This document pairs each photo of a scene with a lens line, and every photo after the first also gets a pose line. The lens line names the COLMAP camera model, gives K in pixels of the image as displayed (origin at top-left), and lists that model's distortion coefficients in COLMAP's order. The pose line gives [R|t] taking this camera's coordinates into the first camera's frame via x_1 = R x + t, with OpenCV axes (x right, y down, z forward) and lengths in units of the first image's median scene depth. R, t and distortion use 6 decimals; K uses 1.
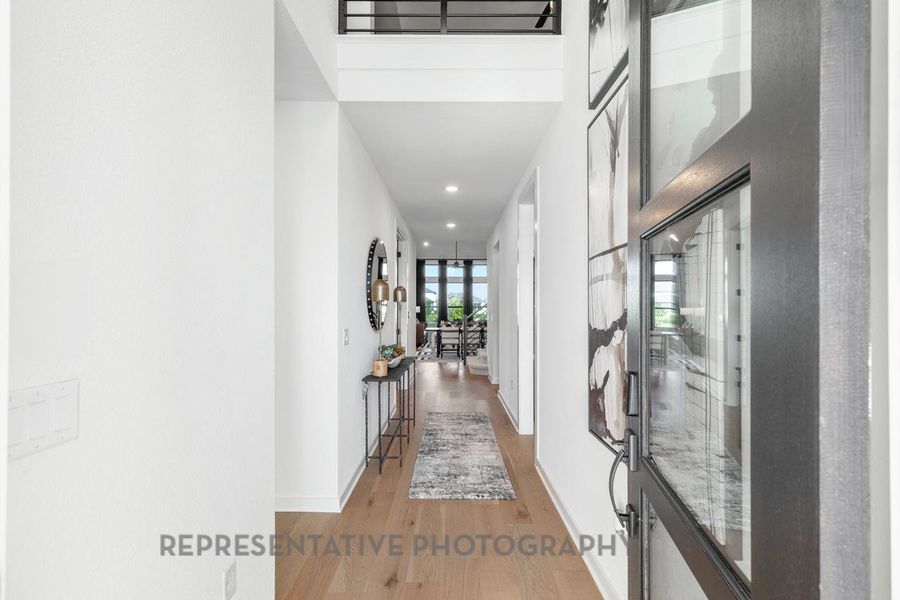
lens RADIAL K [[403.2, 0, 449.1], [0, 403.2, 311.9], [0, 0, 1]] dist [0.000607, 0.000201]
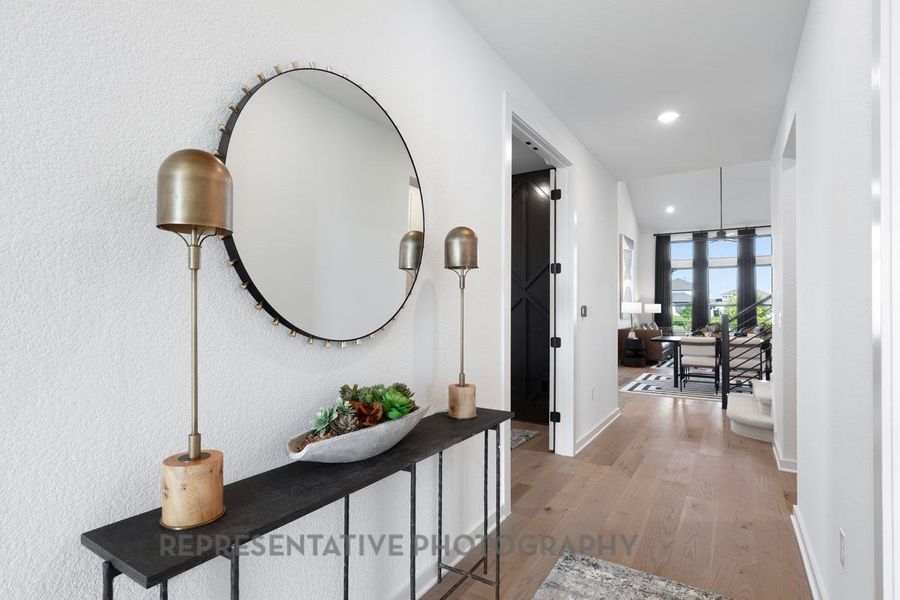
lens RADIAL K [[441.9, 0, 449.9], [0, 441.9, 309.9], [0, 0, 1]] dist [-0.000693, -0.000191]
pose [[0.842393, -0.008012, -0.538804, 0.043567], [-0.000291, 0.999883, -0.015325, 0.009901], [0.538864, 0.013066, 0.842292, 0.281142]]
